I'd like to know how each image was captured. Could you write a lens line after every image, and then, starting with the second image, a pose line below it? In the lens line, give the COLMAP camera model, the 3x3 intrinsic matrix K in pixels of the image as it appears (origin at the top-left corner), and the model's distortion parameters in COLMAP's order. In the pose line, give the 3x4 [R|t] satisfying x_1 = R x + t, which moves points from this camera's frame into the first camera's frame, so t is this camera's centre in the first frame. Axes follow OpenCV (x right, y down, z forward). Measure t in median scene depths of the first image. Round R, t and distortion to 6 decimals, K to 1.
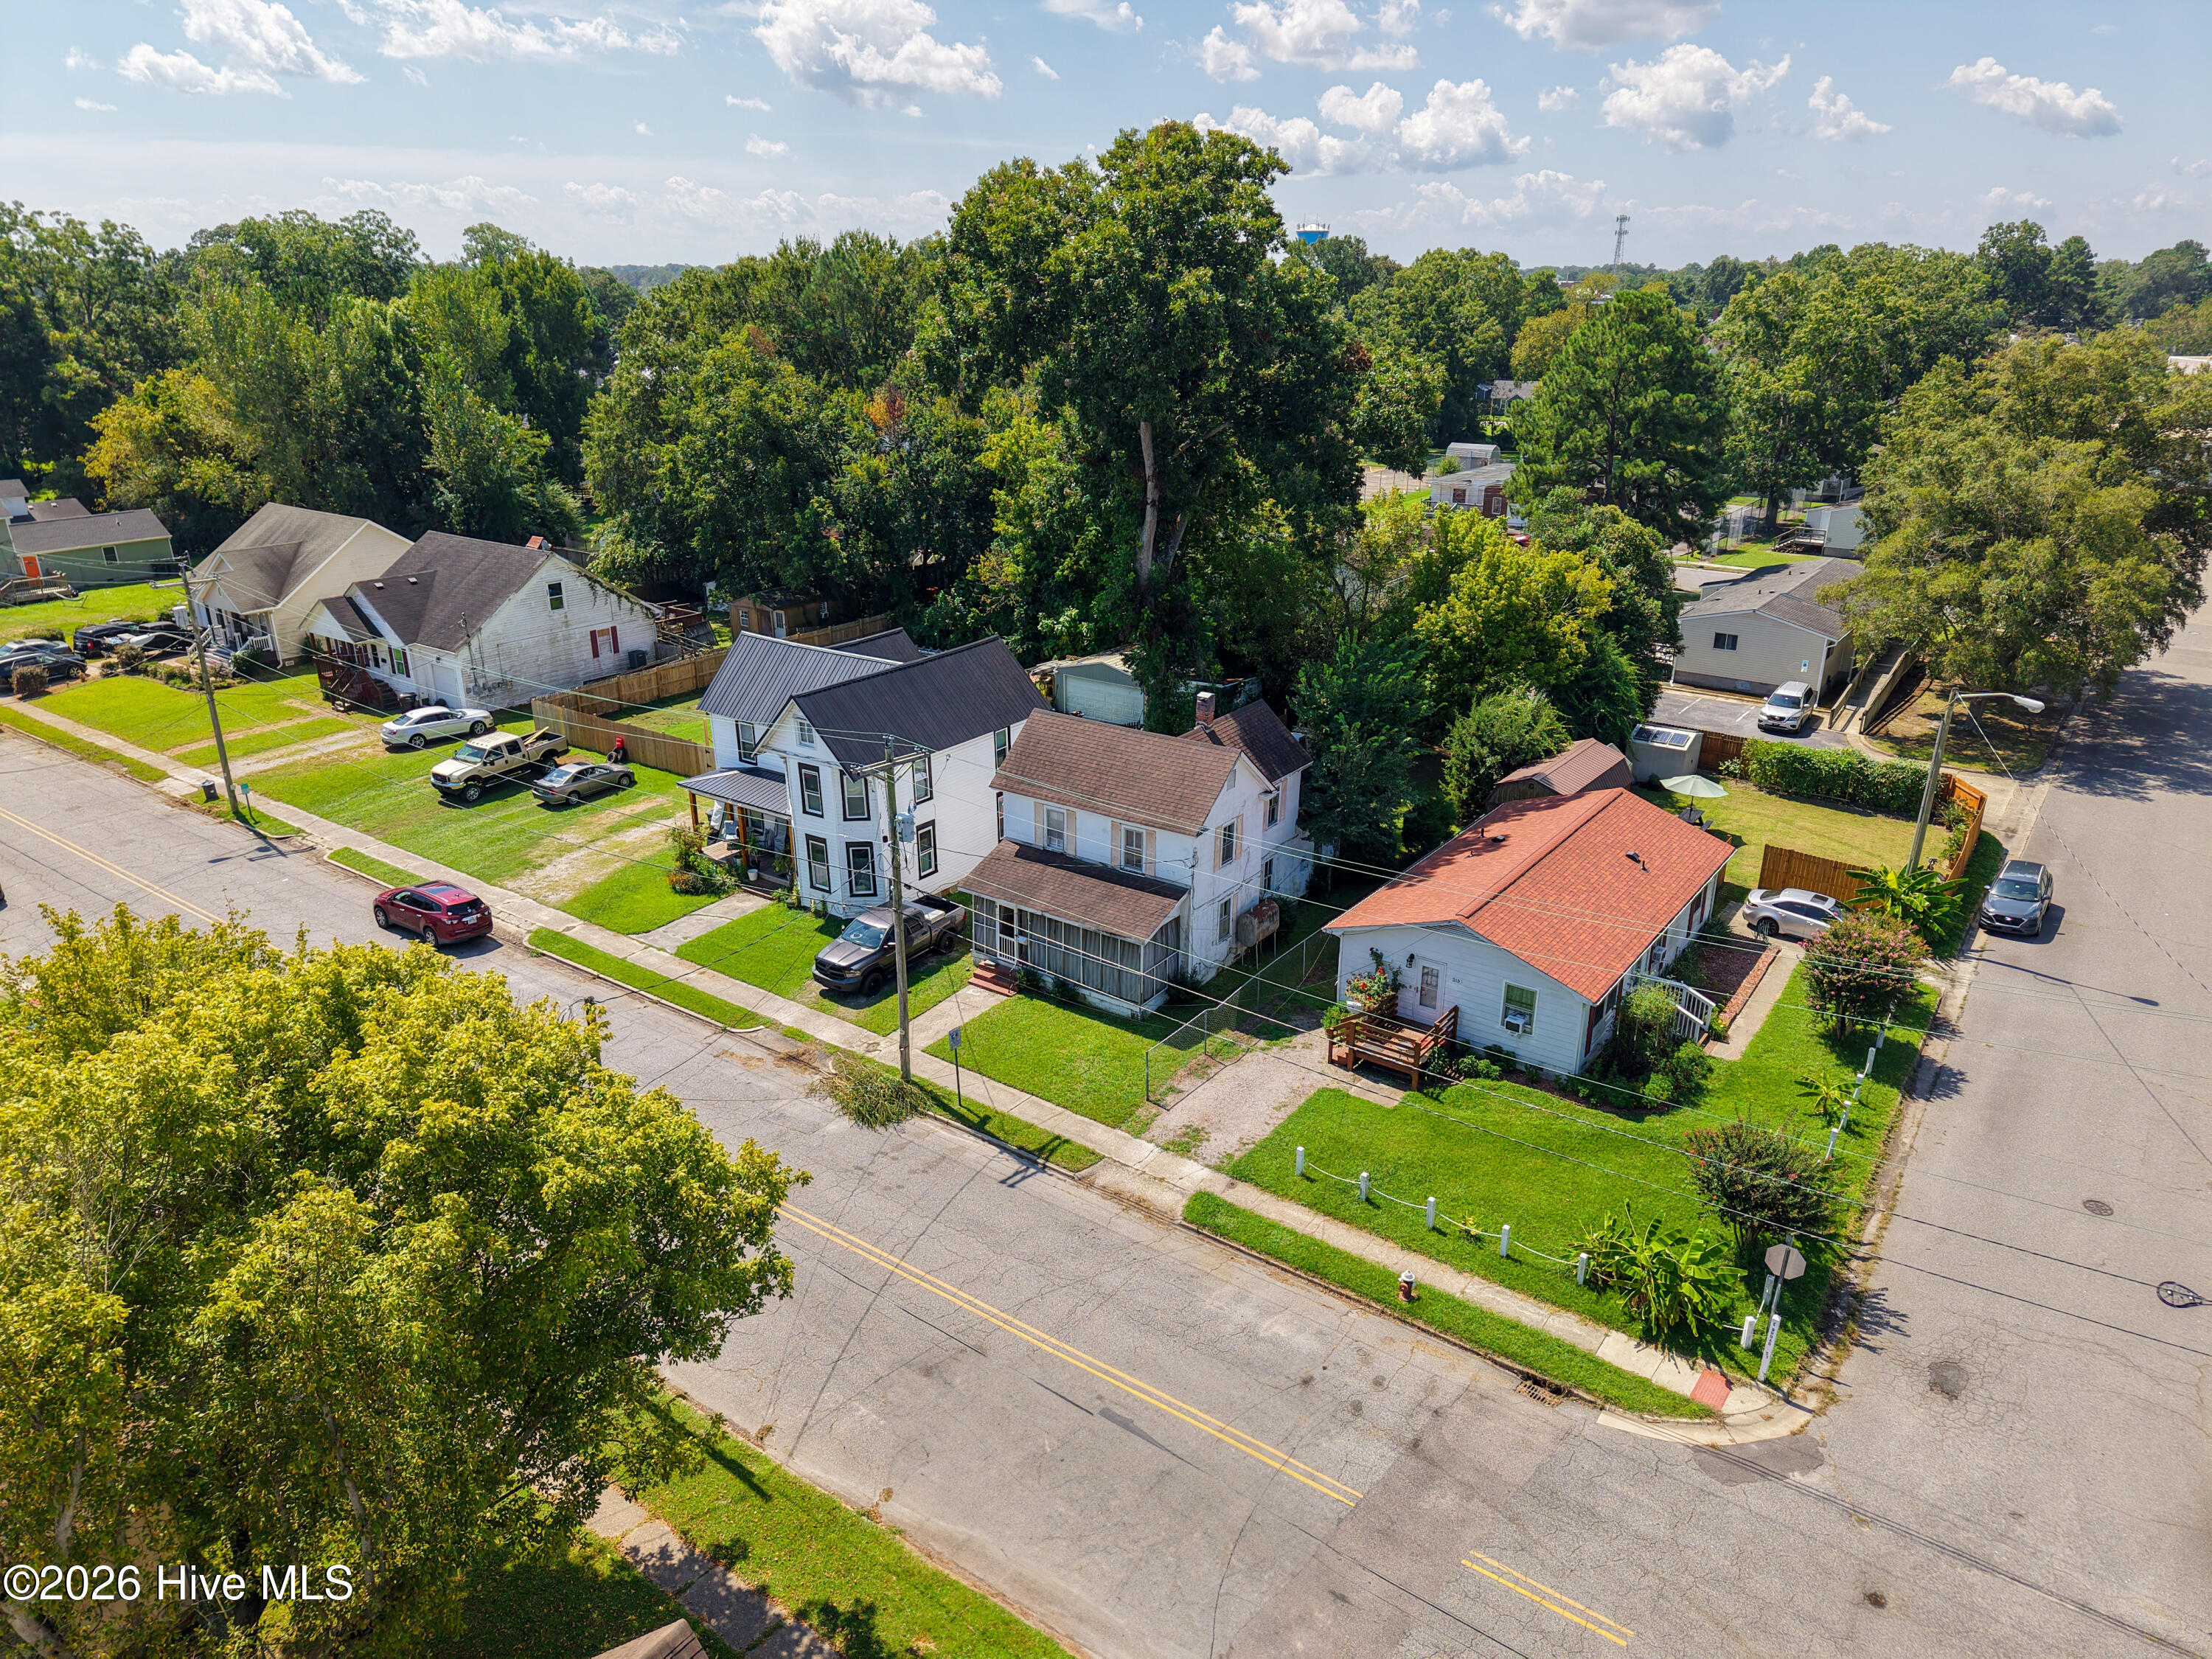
lens RADIAL K [[1468.5, 0, 1104.8], [0, 1468.5, 841.8], [0, 0, 1]] dist [0.050657, -0.055445]
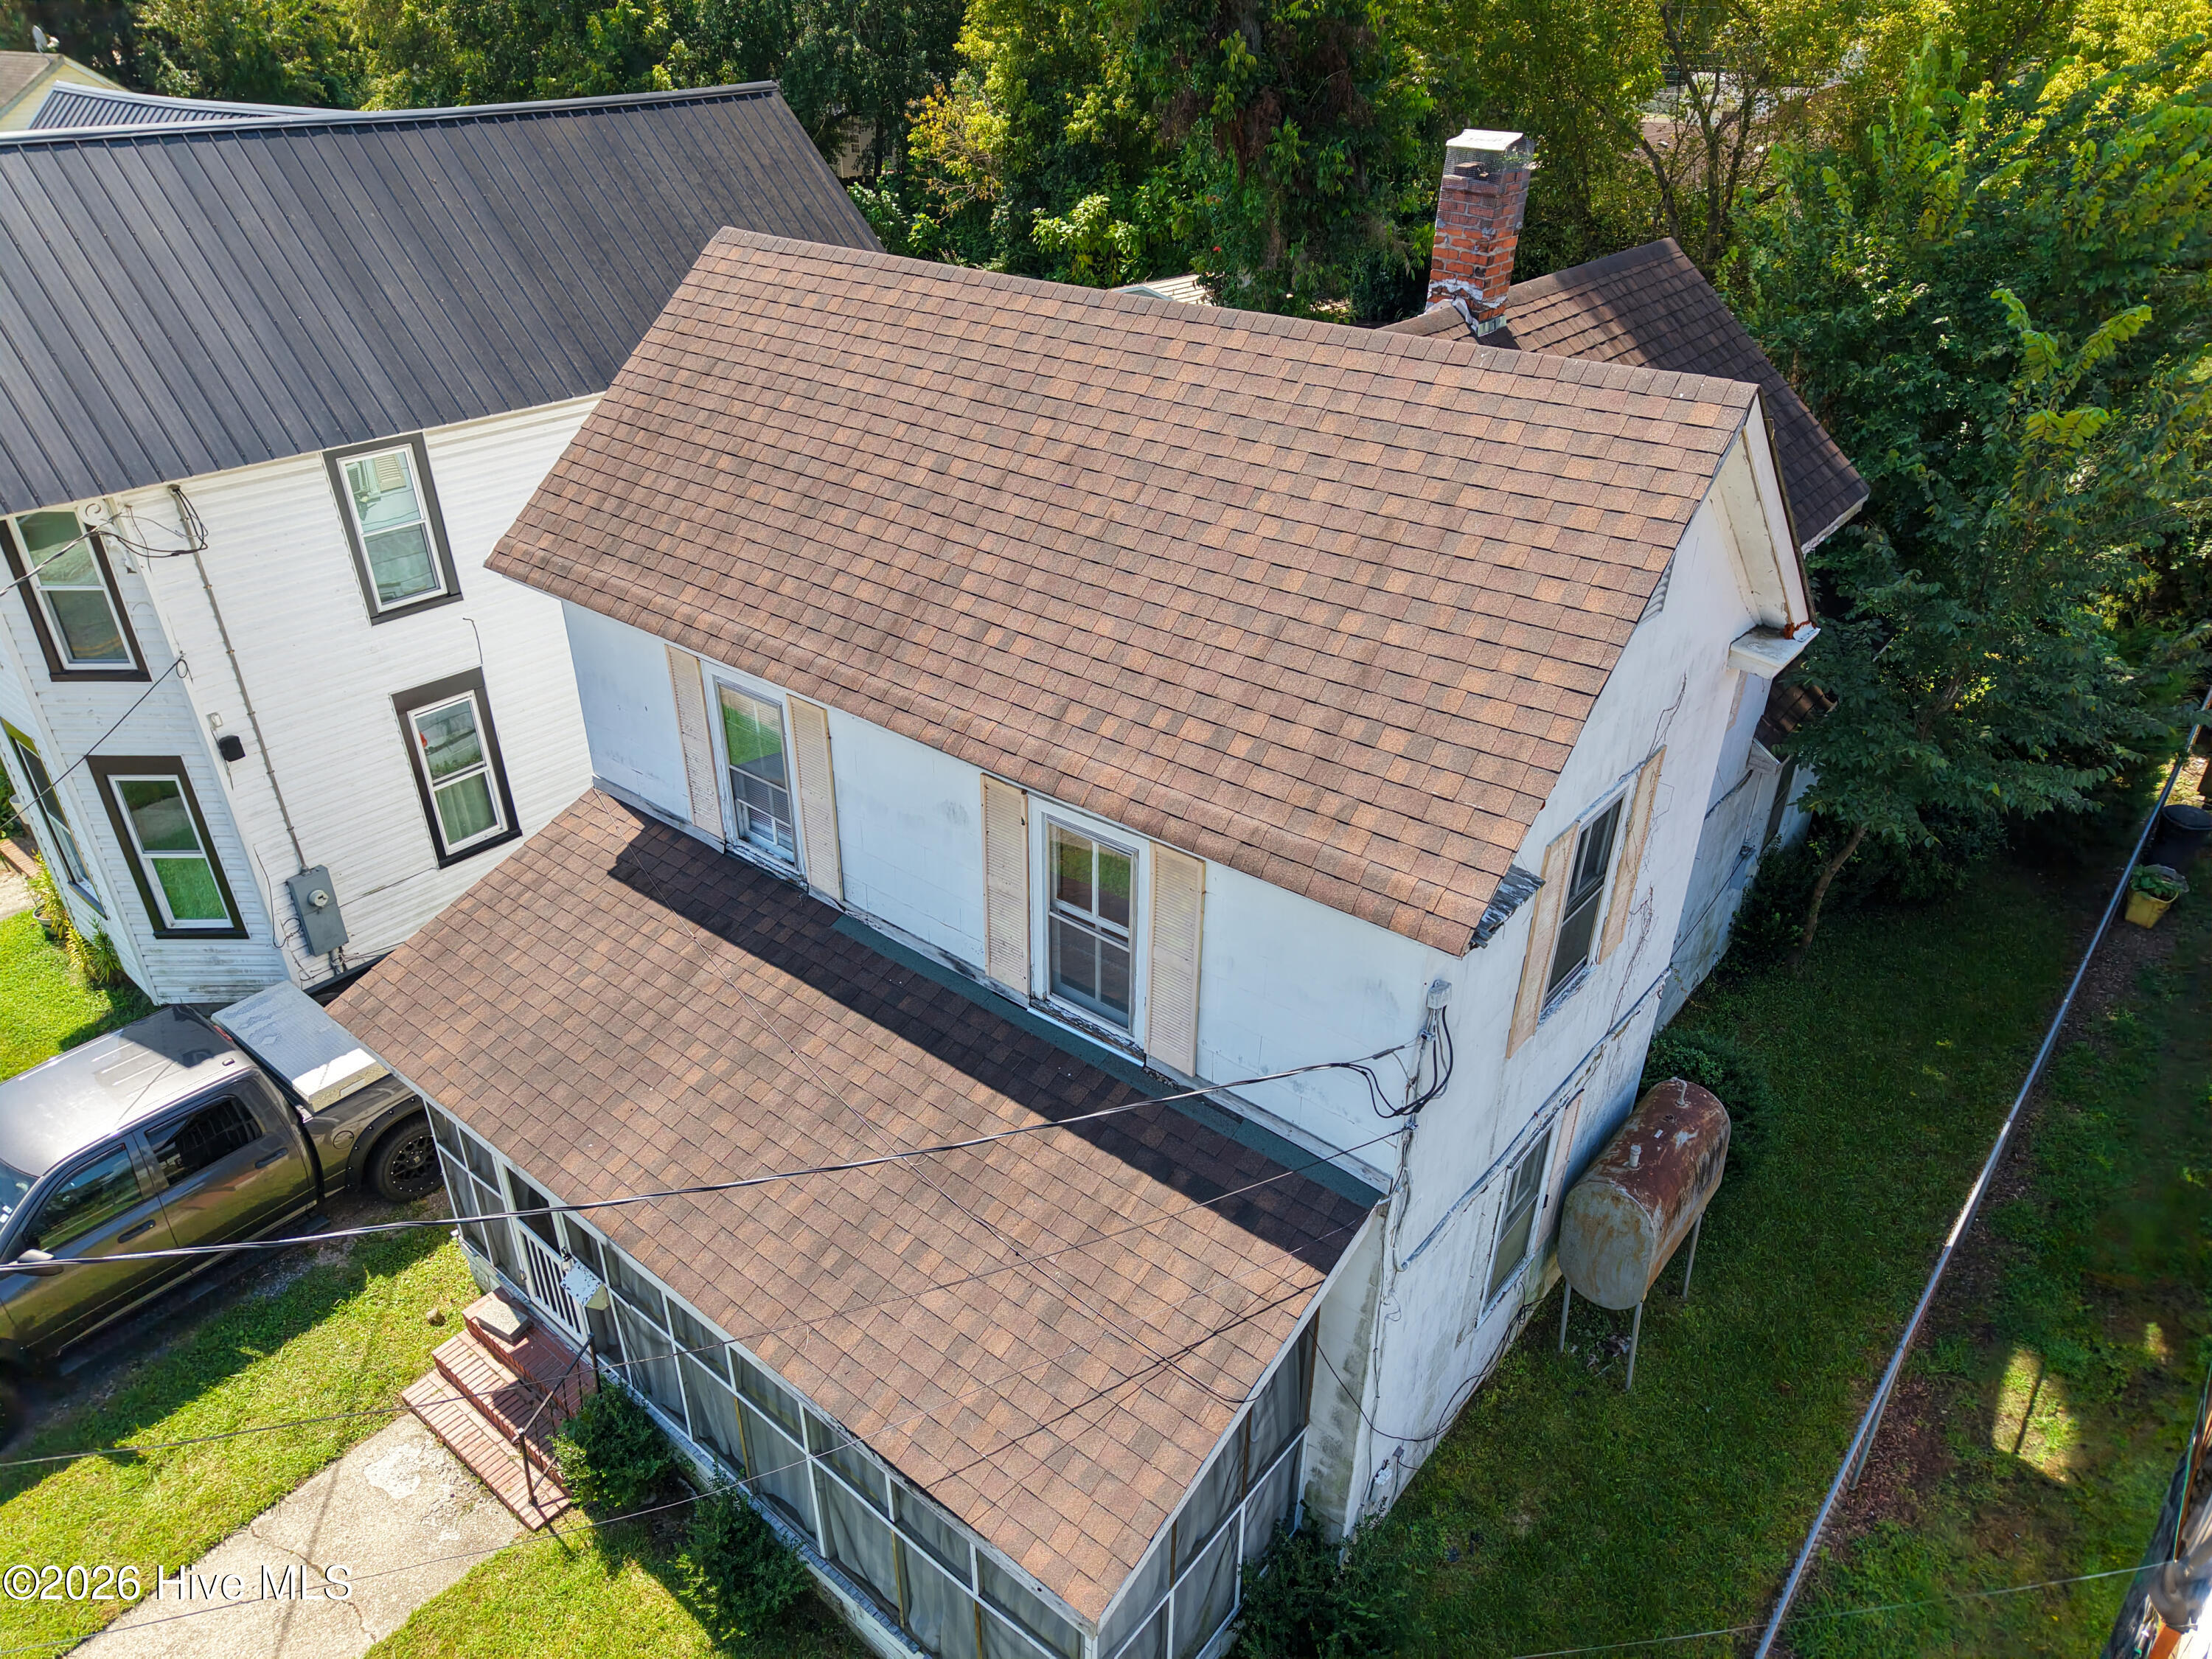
lens RADIAL K [[1484.7, 0, 1106.0], [0, 1484.7, 829.5], [0, 0, 1]] dist [-0.000460, 0.003259]
pose [[0.997500, 0.039105, -0.058865, 0.031835], [-0.030016, 0.988524, 0.148050, -0.035097], [0.063979, -0.145913, 0.987226, 0.796456]]
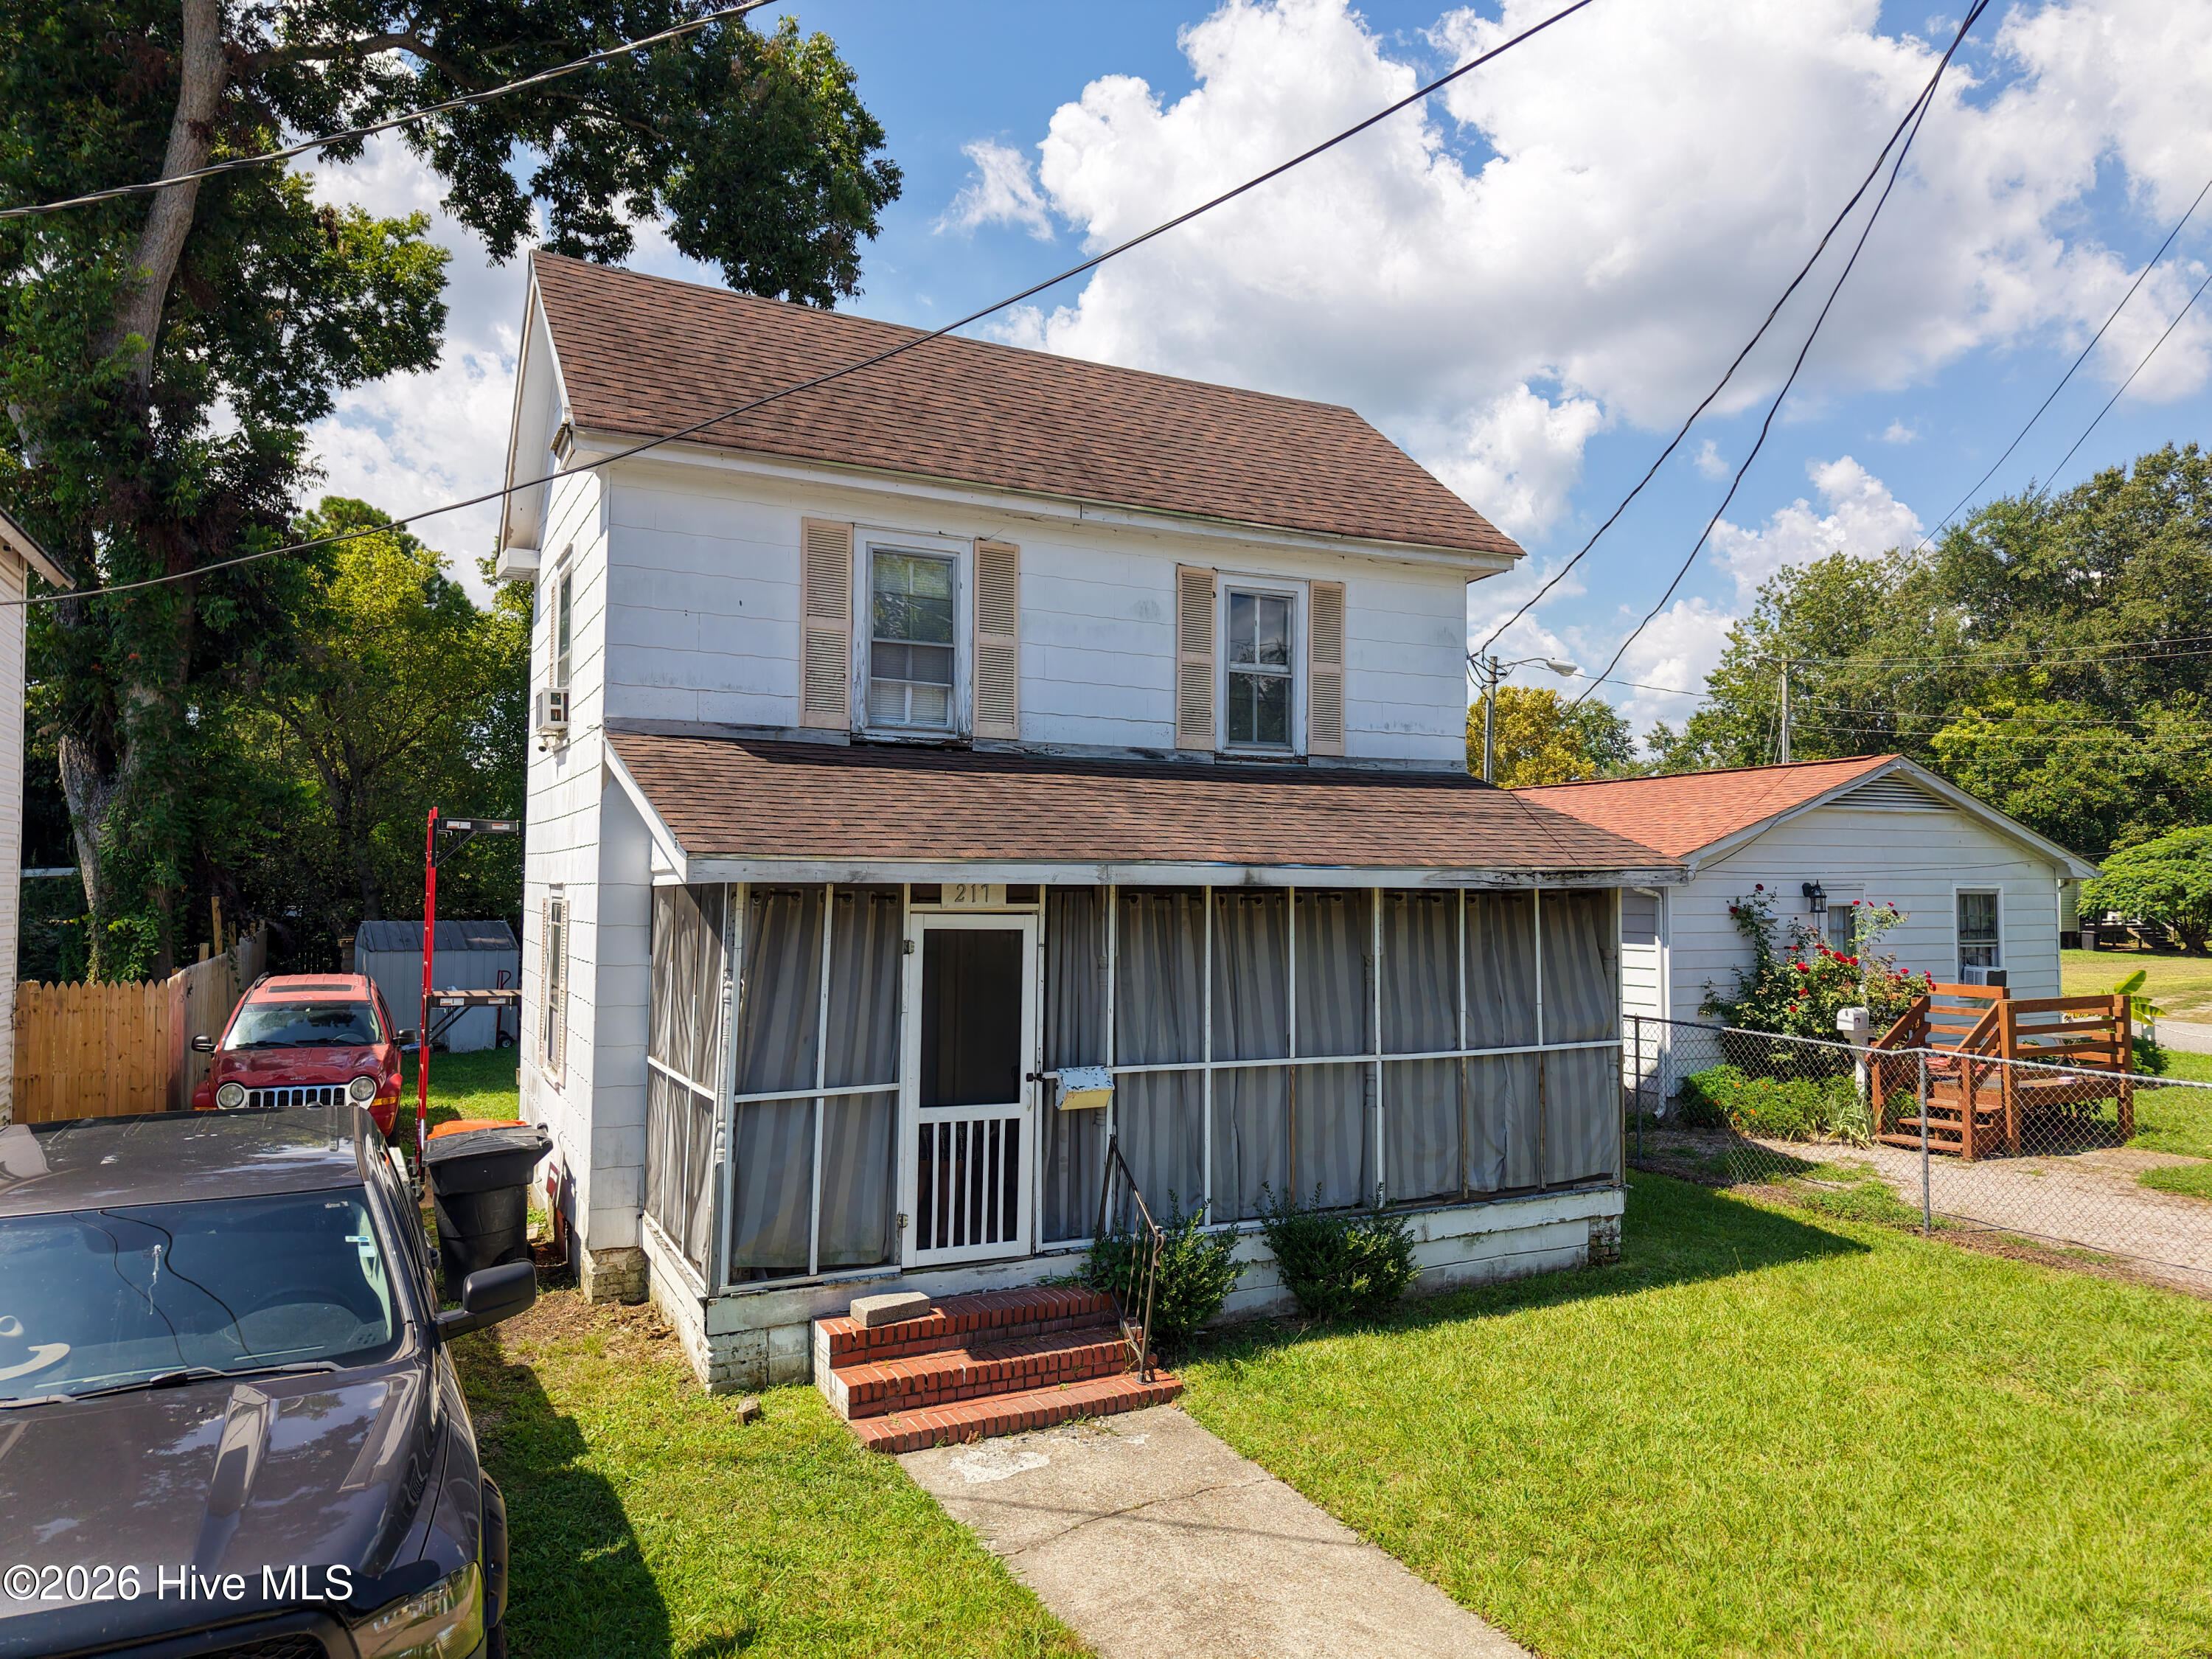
lens RADIAL K [[1468.5, 0, 1104.8], [0, 1468.5, 841.8], [0, 0, 1]] dist [0.050657, -0.055445]
pose [[0.456425, 0.030647, 0.889234, -0.224954], [0.318248, 0.927668, -0.195321, 0.075720], [-0.830900, 0.372146, 0.413657, 0.906710]]
